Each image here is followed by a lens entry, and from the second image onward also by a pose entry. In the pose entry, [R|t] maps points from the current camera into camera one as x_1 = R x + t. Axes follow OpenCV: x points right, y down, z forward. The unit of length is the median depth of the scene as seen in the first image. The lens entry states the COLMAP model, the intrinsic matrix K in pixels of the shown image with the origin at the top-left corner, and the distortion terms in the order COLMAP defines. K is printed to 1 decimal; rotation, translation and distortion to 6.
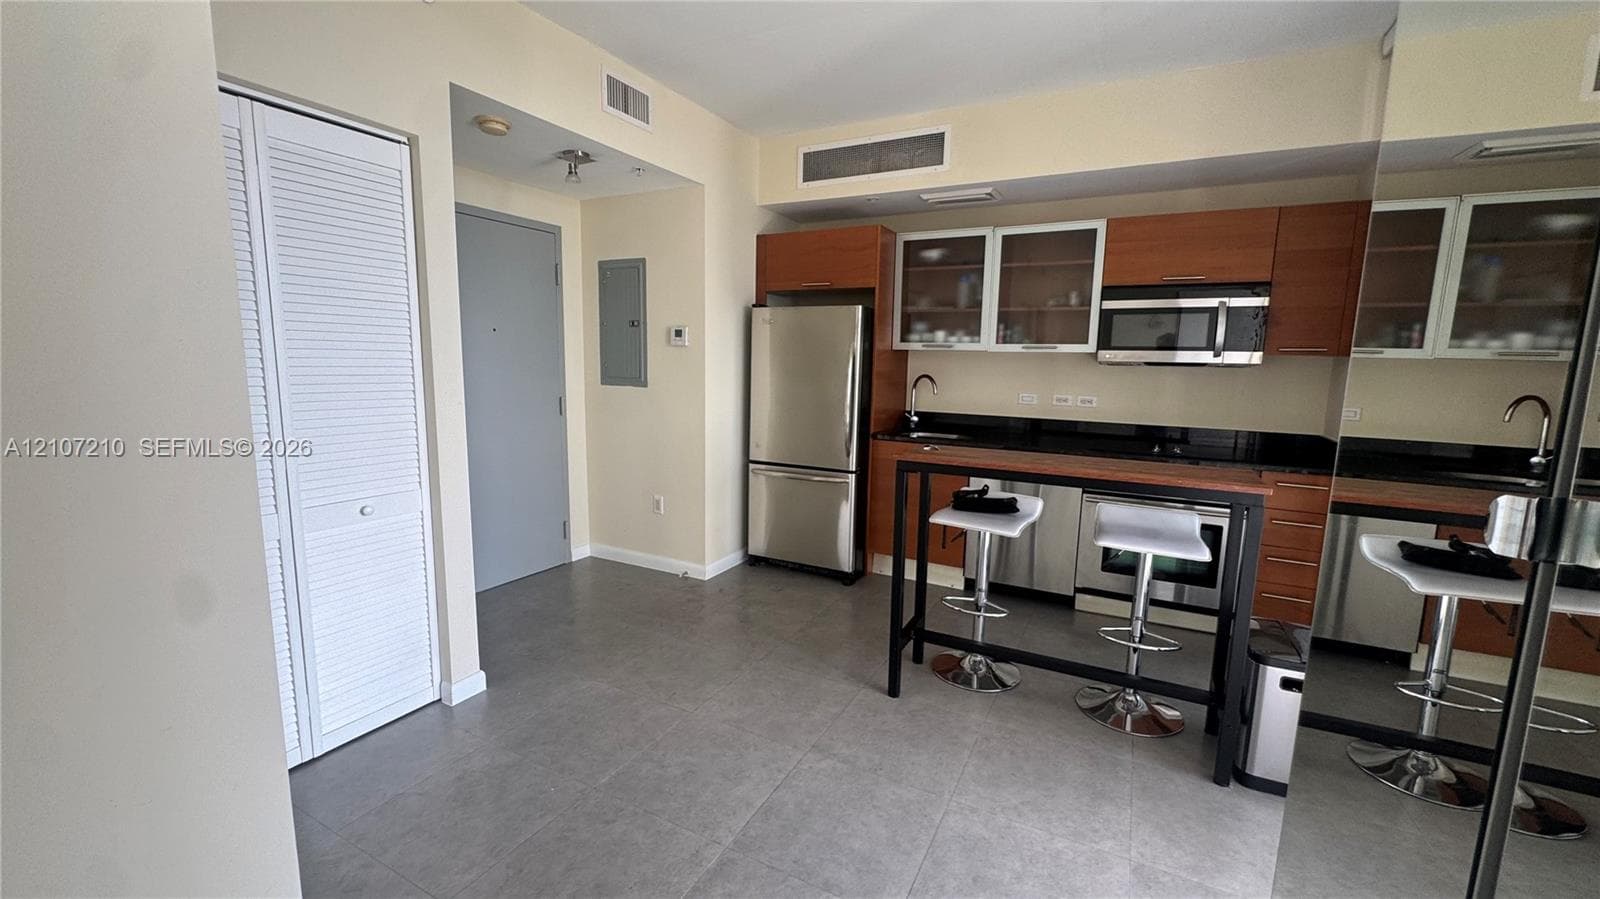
lens RADIAL K [[641.6, 0, 798.9], [0, 641.6, 452.2], [0, 0, 1]] dist [-0.004943, 0.000049]
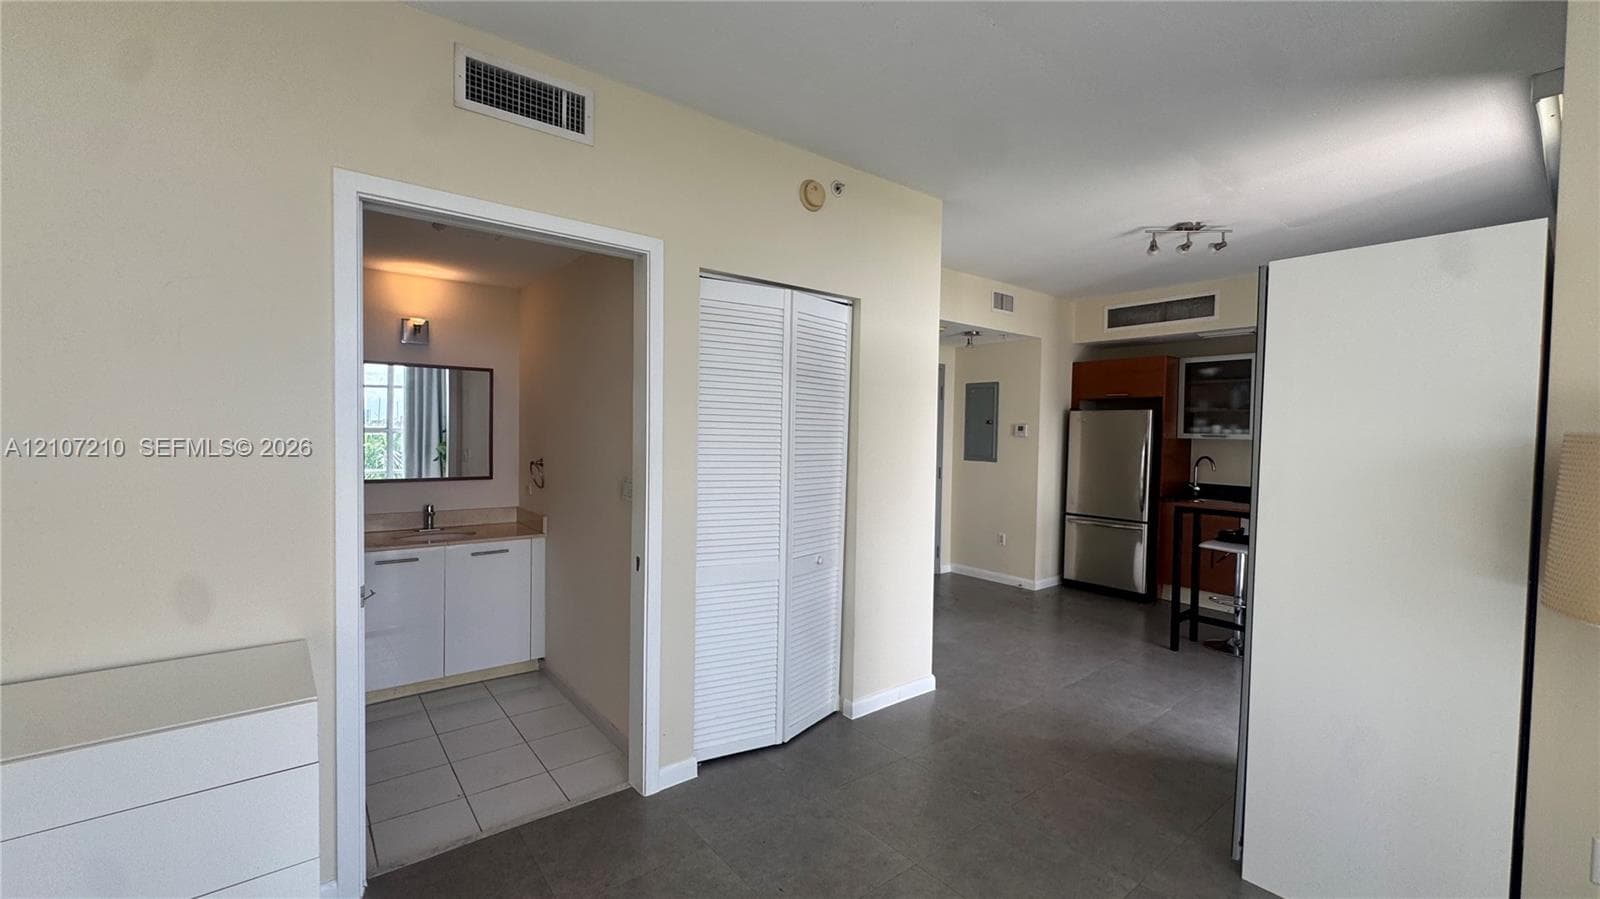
lens RADIAL K [[641.6, 0, 798.9], [0, 641.6, 452.2], [0, 0, 1]] dist [-0.004943, 0.000049]
pose [[0.917145, 0.009428, -0.398443, -0.057878], [-0.058395, 0.992110, -0.110940, 0.077532], [0.394253, 0.125015, 0.910459, -0.629798]]
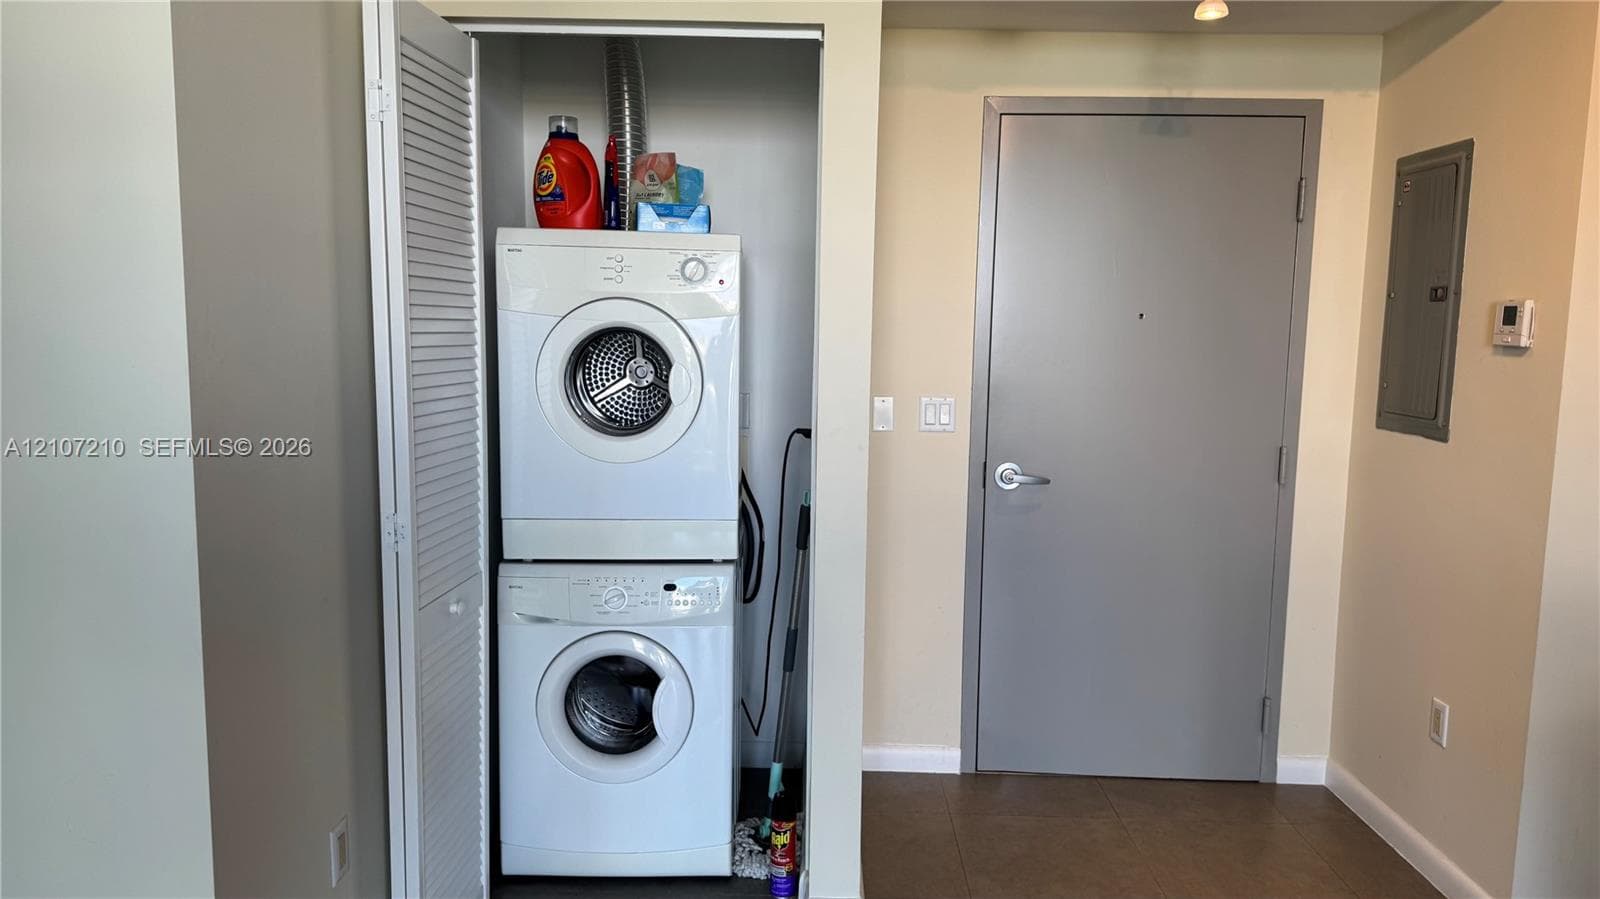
lens RADIAL K [[1130.6, 0, 800.0], [0, 1130.6, 449.5], [0, 0, 1]] dist [0.006012, 0.002076]
pose [[0.448095, 0.091519, -0.889289, 0.245948], [-0.135229, 0.990239, 0.033769, -0.065040], [0.883699, 0.105126, 0.456097, 0.287135]]
